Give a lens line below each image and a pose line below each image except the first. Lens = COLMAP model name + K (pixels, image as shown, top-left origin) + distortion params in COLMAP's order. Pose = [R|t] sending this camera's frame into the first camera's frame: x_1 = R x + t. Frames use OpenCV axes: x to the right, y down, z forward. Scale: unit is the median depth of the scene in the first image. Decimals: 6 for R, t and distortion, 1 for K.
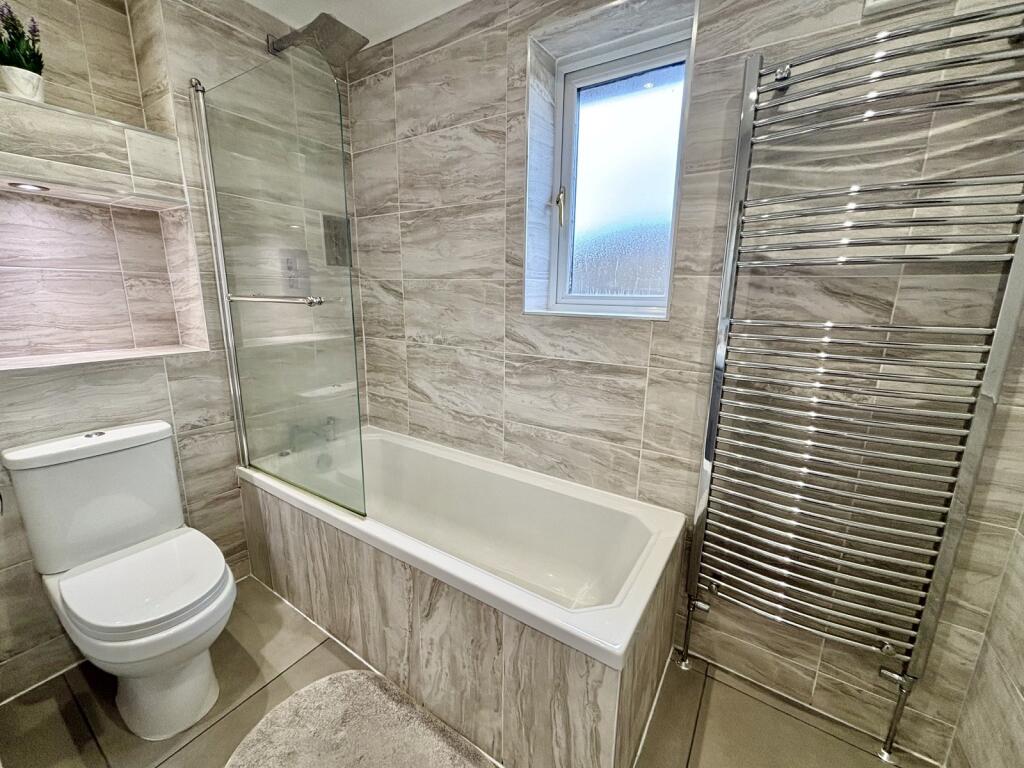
lens RADIAL K [[413.1, 0, 510.5], [0, 413.1, 382.1], [0, 0, 1]] dist [-0.002066, 0.000412]
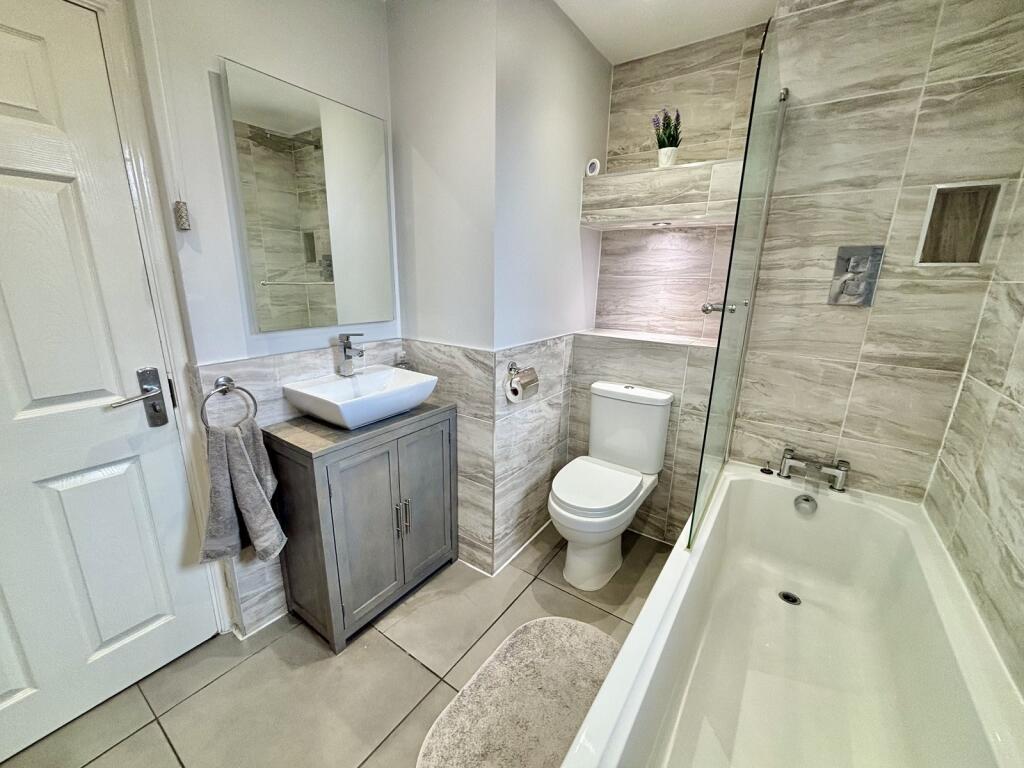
lens RADIAL K [[413.1, 0, 510.5], [0, 413.1, 382.1], [0, 0, 1]] dist [-0.002066, 0.000412]
pose [[-0.035316, 0.232563, -0.971940, 0.411497], [-0.228879, 0.944816, 0.234389, -0.126865], [0.972814, 0.230734, 0.019861, 0.471536]]
